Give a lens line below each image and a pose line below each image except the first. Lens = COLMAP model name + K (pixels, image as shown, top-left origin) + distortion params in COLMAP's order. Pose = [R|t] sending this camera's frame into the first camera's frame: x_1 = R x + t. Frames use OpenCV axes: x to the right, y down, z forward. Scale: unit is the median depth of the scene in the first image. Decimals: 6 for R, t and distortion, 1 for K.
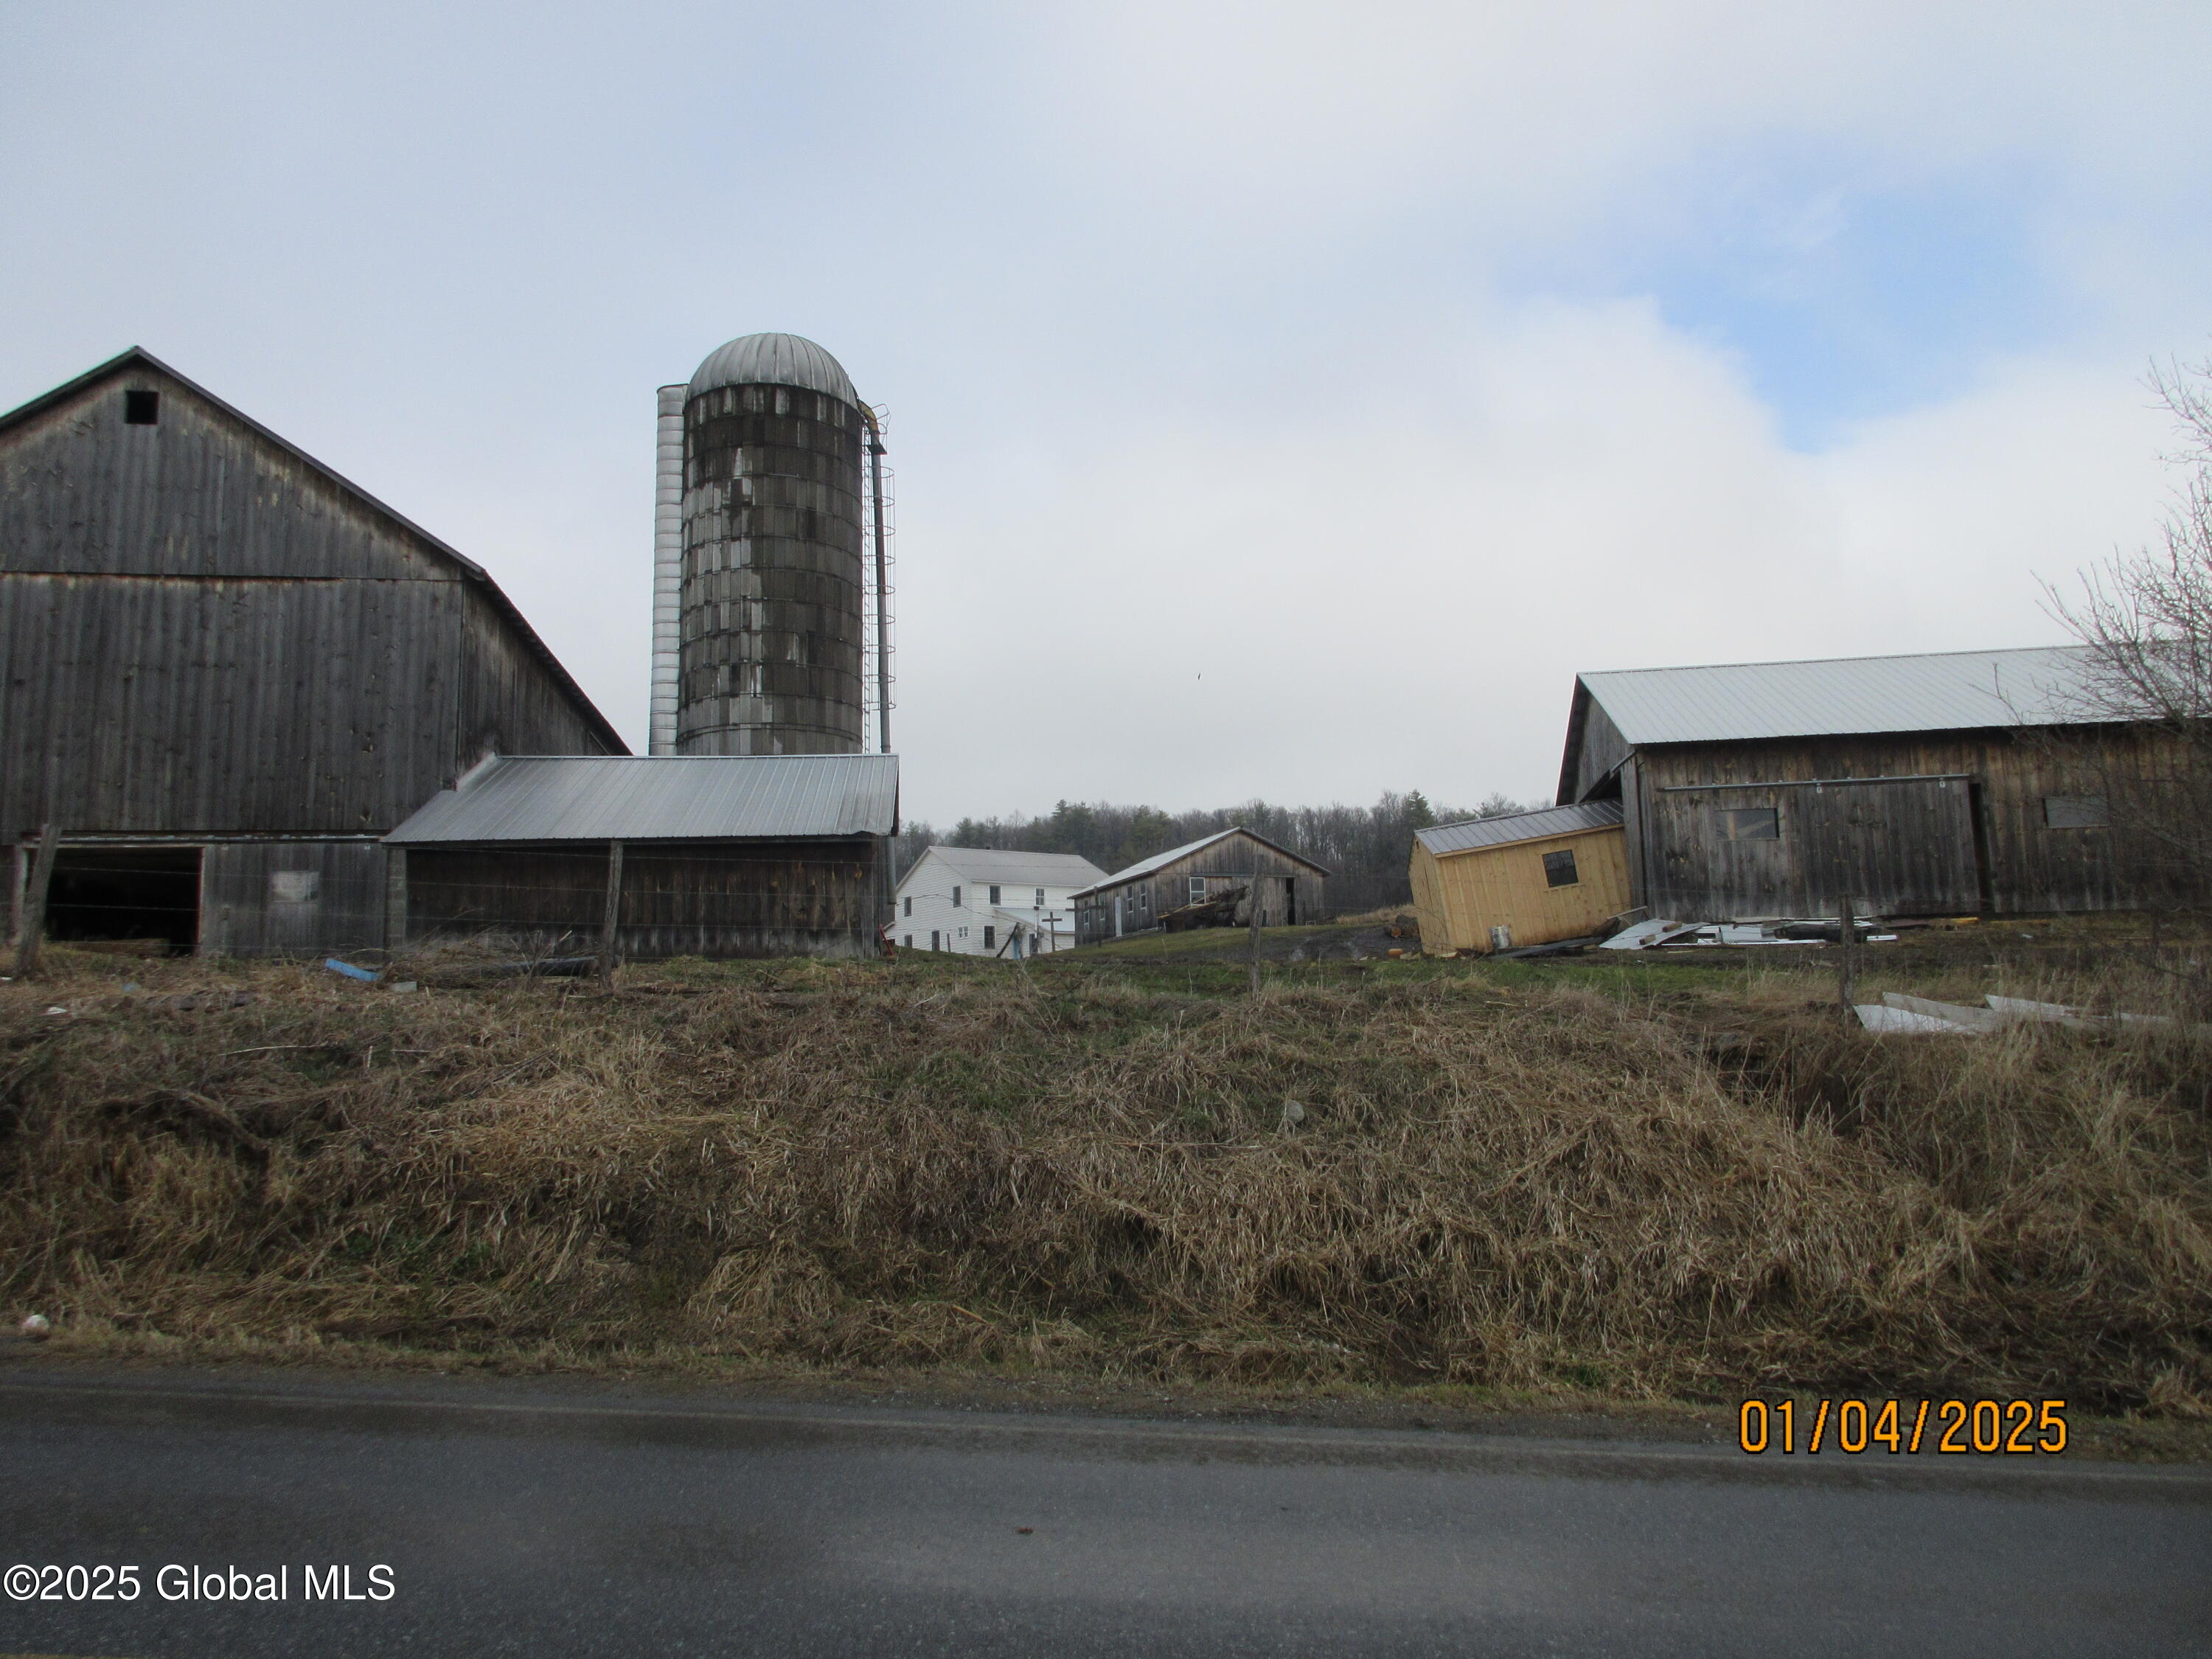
lens RADIAL K [[1628.3, 0, 1104.0], [0, 1628.3, 819.1], [0, 0, 1]] dist [0.003738, -0.010273]
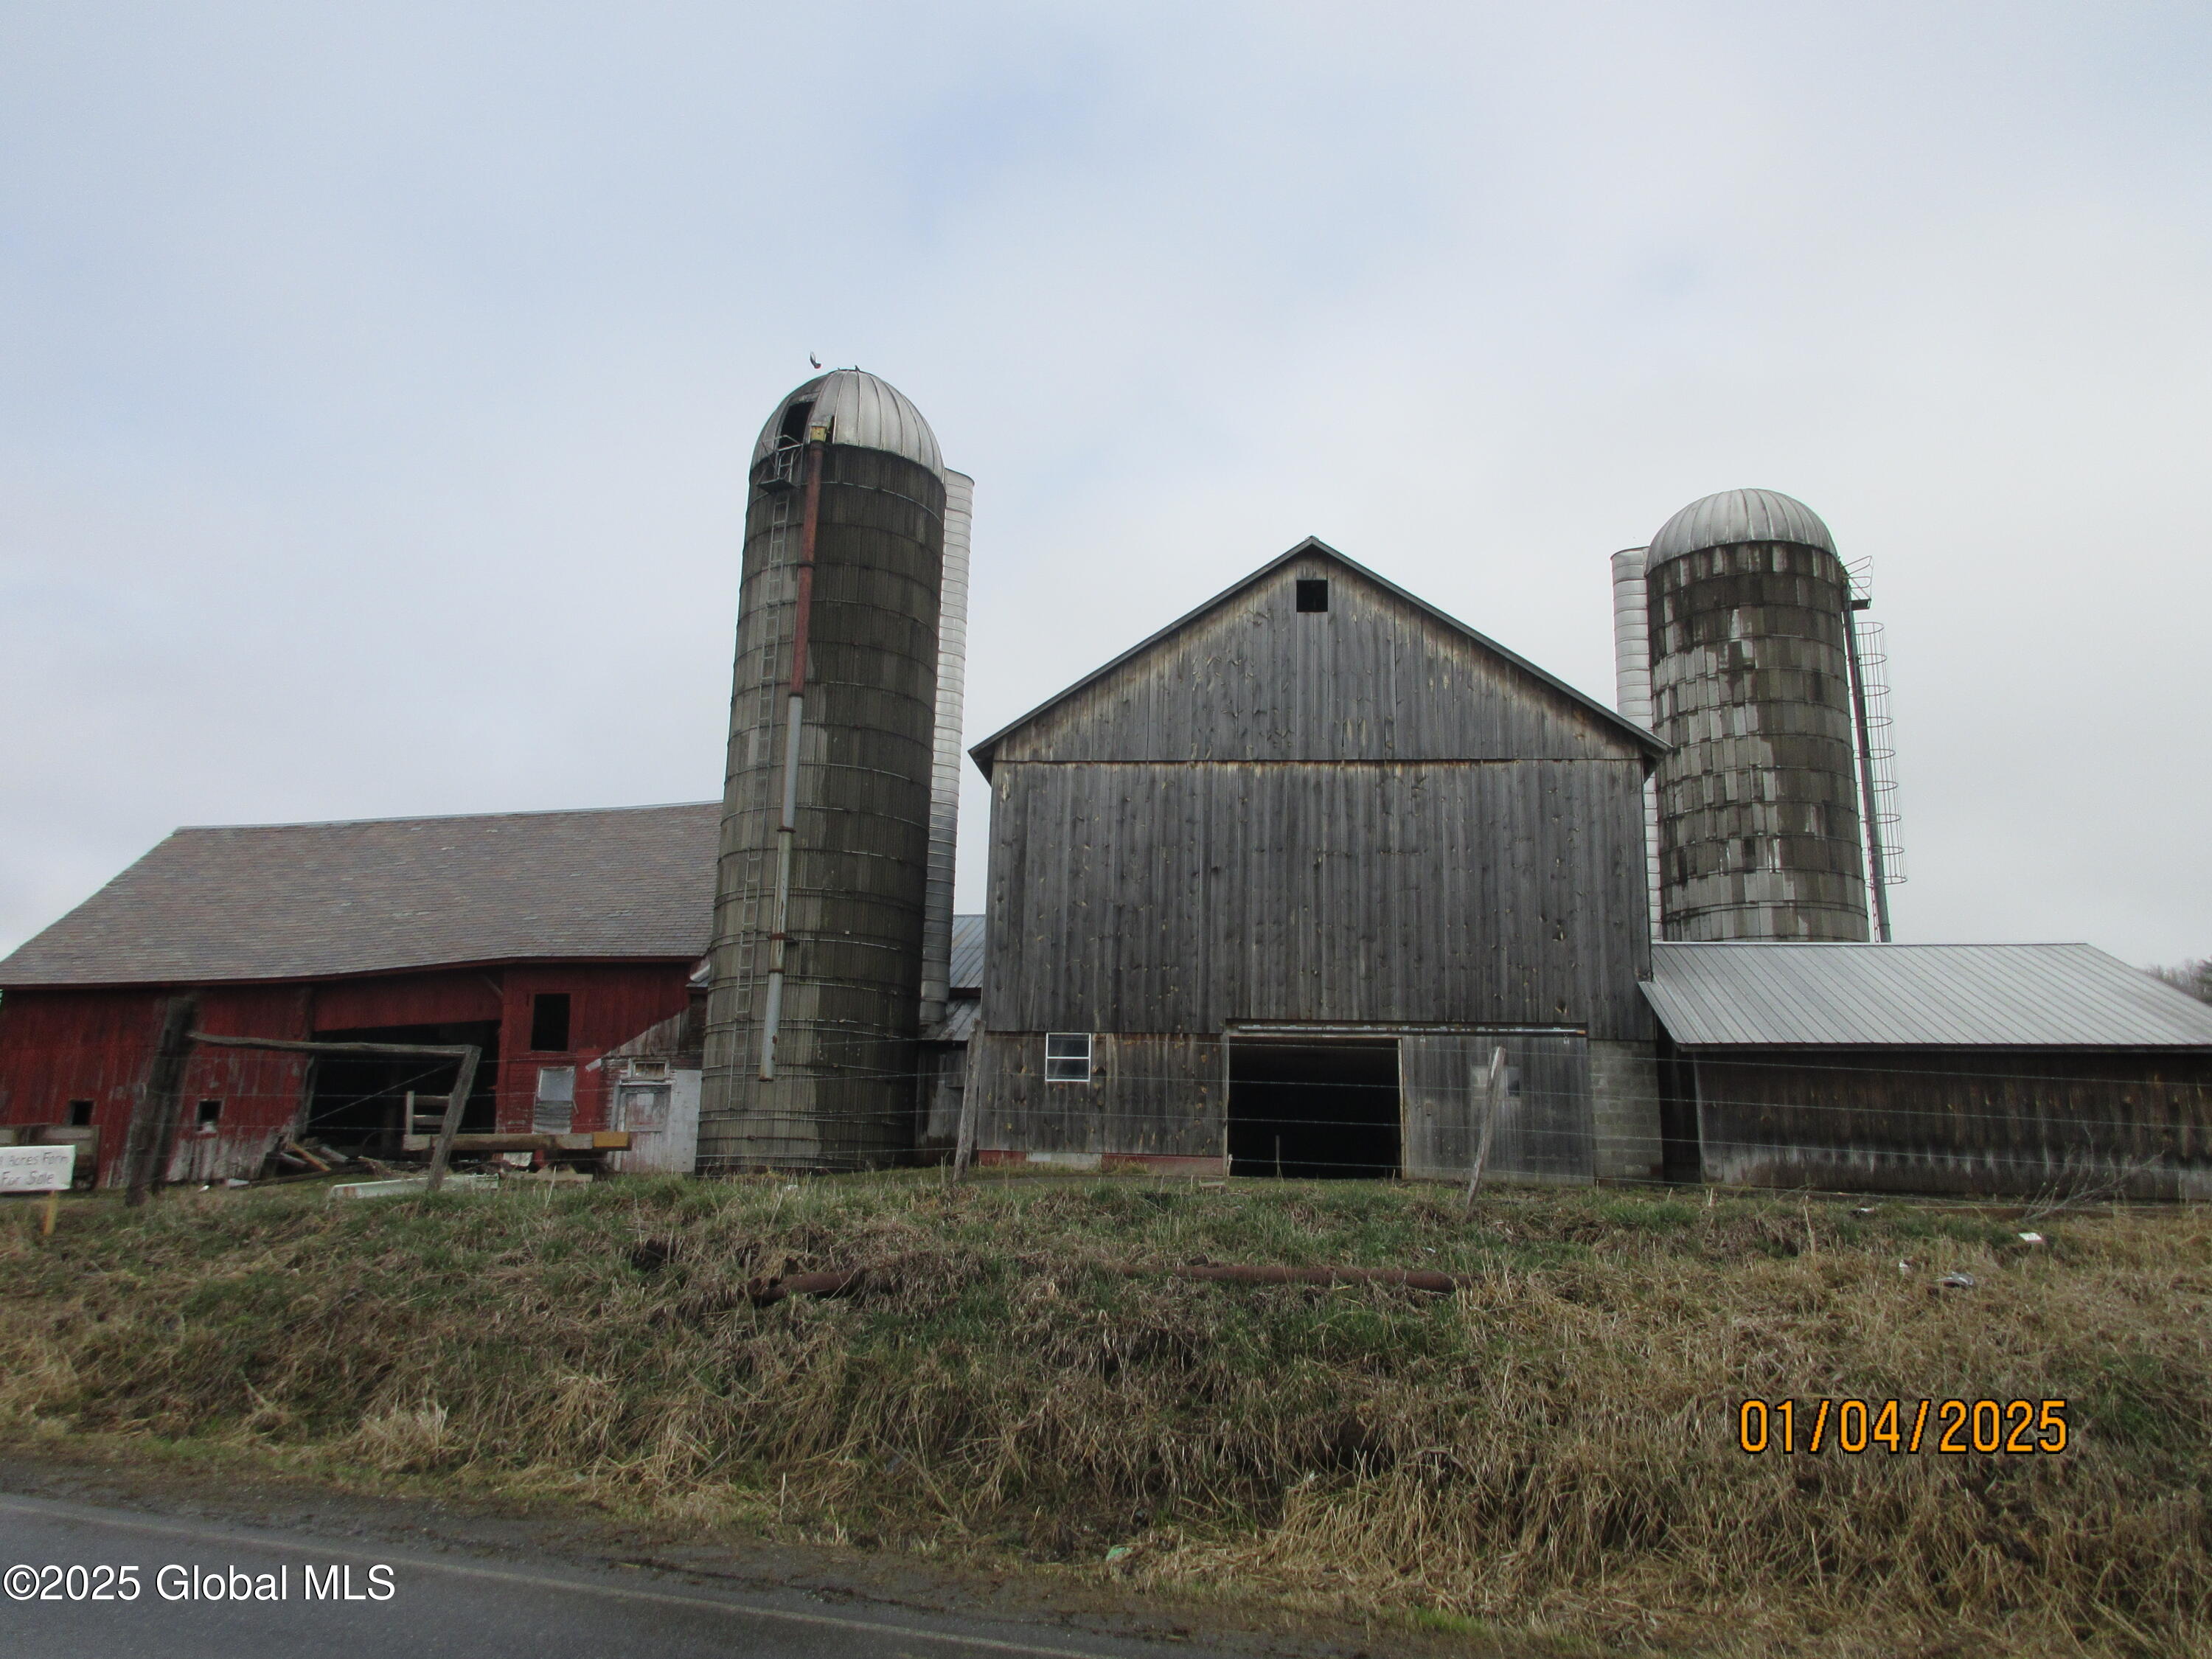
lens RADIAL K [[1628.3, 0, 1119.0], [0, 1628.3, 816.3], [0, 0, 1]] dist [0.003738, -0.010273]
pose [[0.965243, -0.013531, -0.261003, -0.443331], [-0.011562, 0.995471, -0.094364, -0.020290], [0.261098, 0.094102, 0.960715, 0.012422]]
